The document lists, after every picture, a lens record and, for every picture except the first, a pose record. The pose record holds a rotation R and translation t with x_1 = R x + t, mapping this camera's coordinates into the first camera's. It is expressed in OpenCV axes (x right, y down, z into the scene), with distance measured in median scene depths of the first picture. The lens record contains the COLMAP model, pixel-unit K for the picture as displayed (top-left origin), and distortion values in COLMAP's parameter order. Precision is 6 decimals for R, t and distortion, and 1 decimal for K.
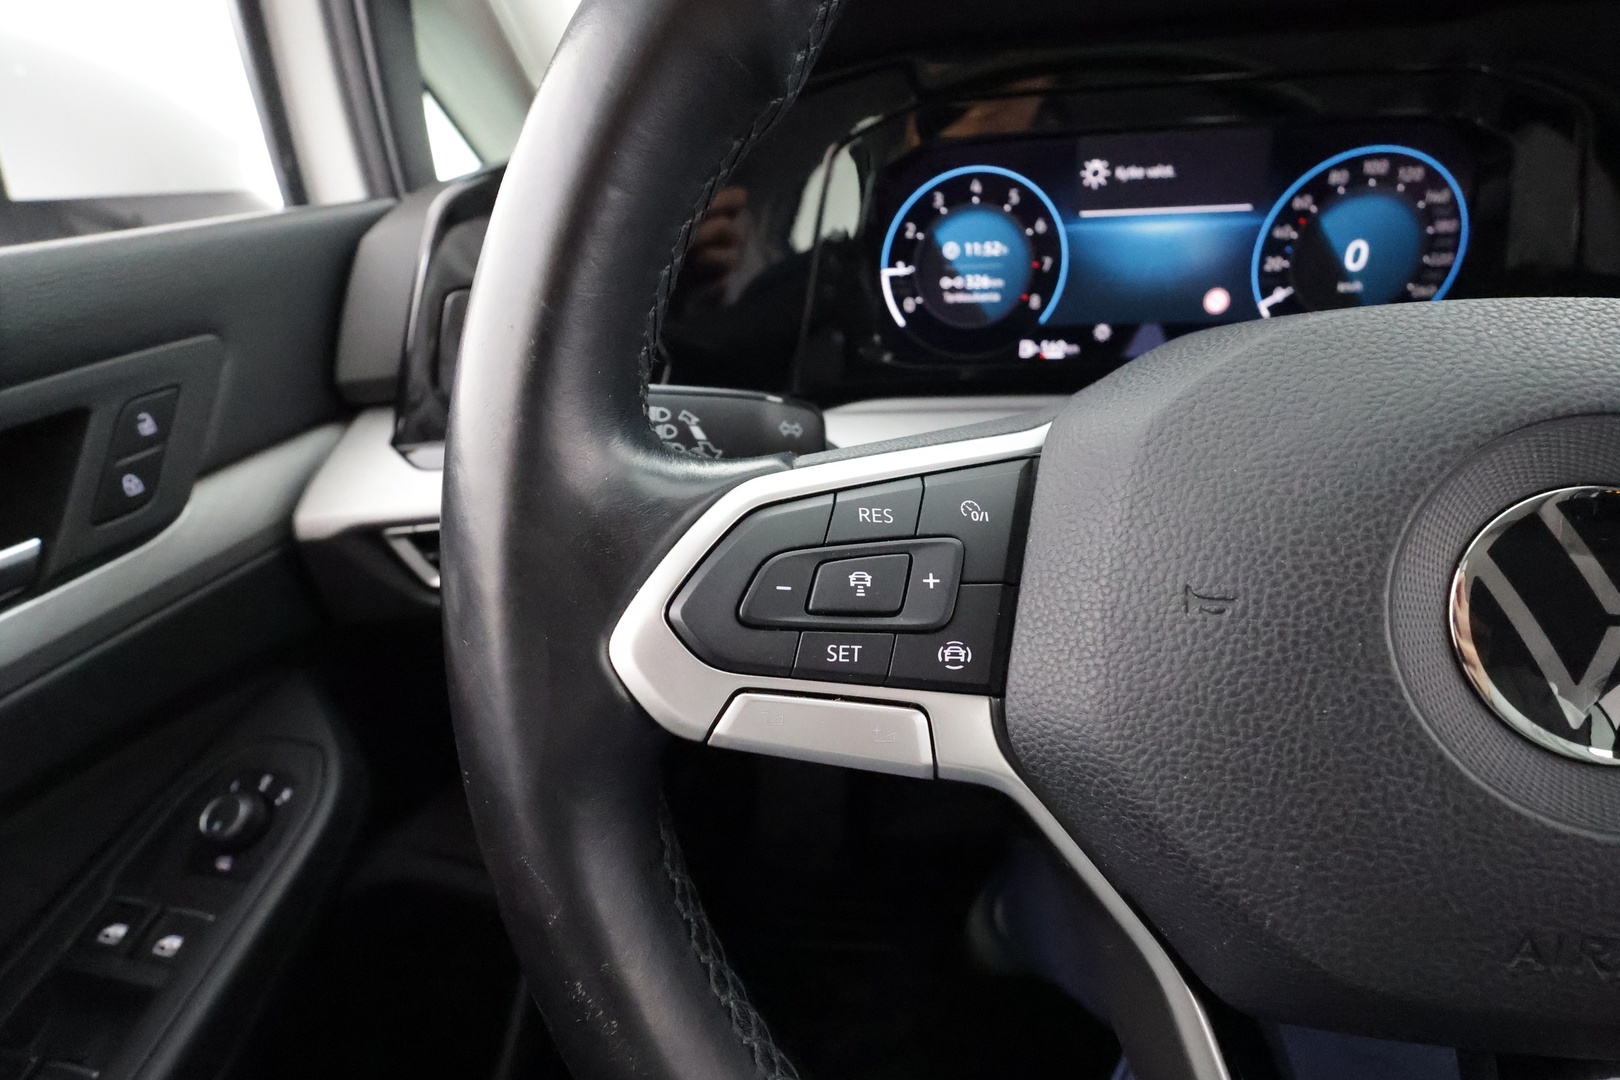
lens RADIAL K [[747.2, 0, 810.0], [0, 747.2, 540.0], [0, 0, 1]] dist [-0.002835, 0.000685]
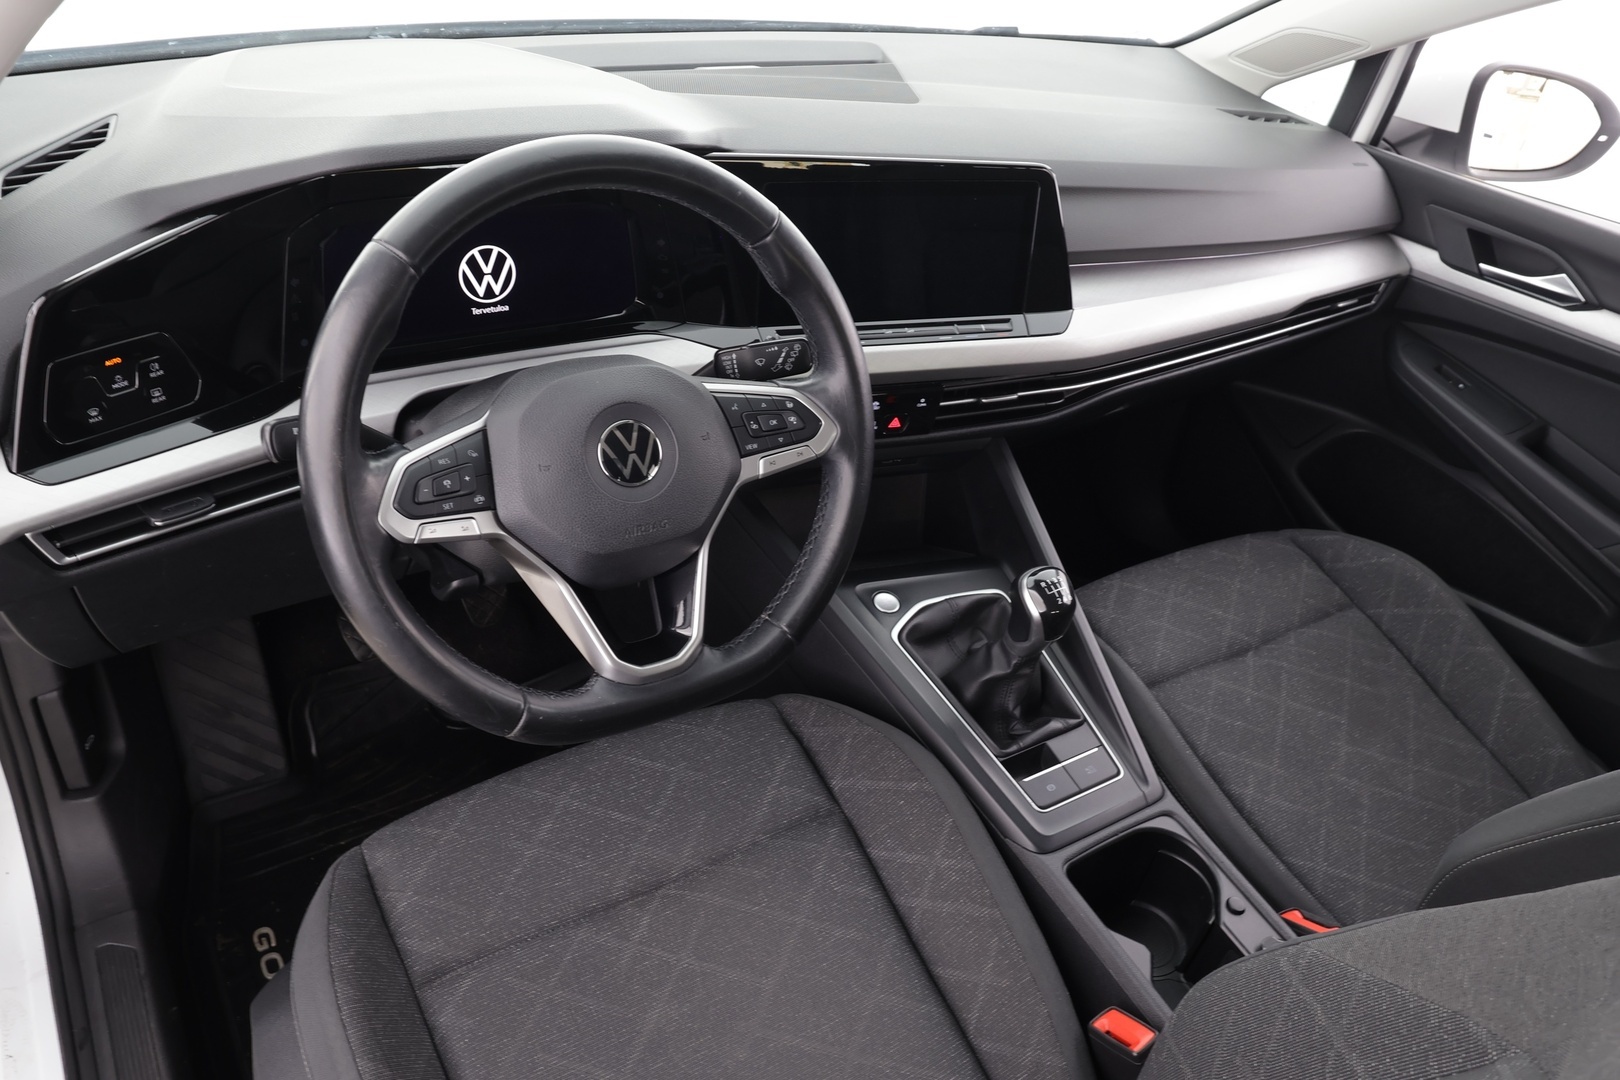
lens RADIAL K [[1181.7, 0, 810.0], [0, 1181.7, 540.0], [0, 0, 1]] dist [-0.000060, 0.002012]
pose [[0.755486, -0.245758, 0.607325, -0.863559], [0.167476, 0.968624, 0.183626, -0.172211], [-0.633397, -0.037015, 0.772941, -1.777875]]
